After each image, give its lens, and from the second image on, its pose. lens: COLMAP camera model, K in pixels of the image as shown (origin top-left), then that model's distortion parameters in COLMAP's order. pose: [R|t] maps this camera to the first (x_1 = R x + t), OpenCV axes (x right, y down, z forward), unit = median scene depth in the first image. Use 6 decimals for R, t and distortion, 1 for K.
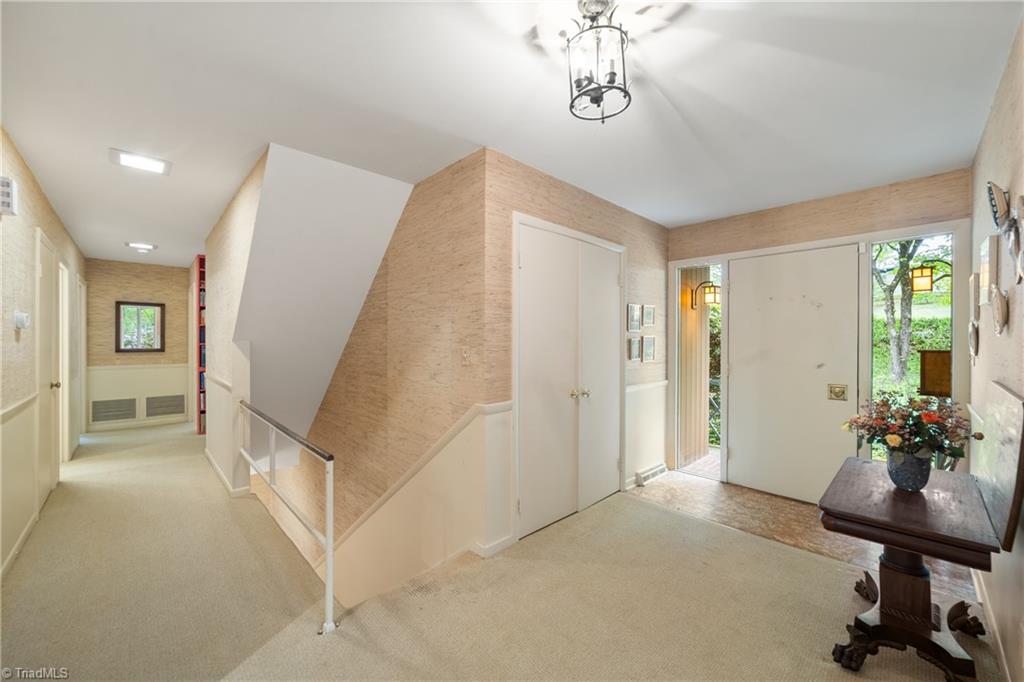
lens RADIAL K [[392.8, 0, 520.4], [0, 392.8, 344.0], [0, 0, 1]] dist [-0.015321, 0.005318]
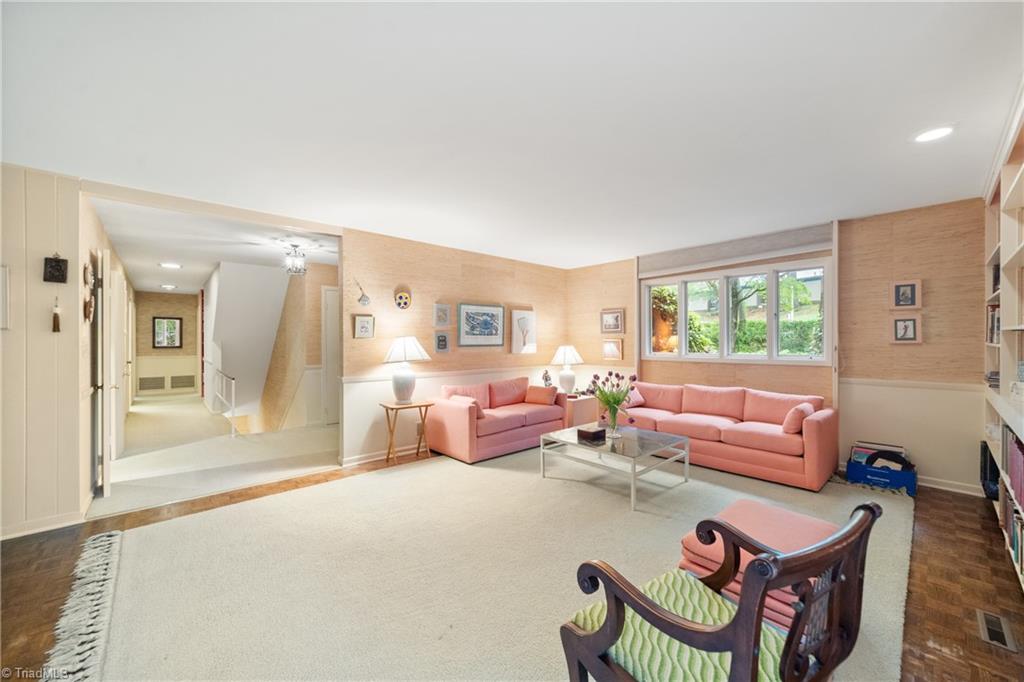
lens RADIAL K [[386.6, 0, 518.9], [0, 386.6, 340.9], [0, 0, 1]] dist [-0.002018, -0.000096]
pose [[0.999537, -0.004475, -0.030096, 0.546539], [0.004278, 0.999969, -0.006609, 0.008435], [0.030125, 0.006477, 0.999525, -0.575659]]
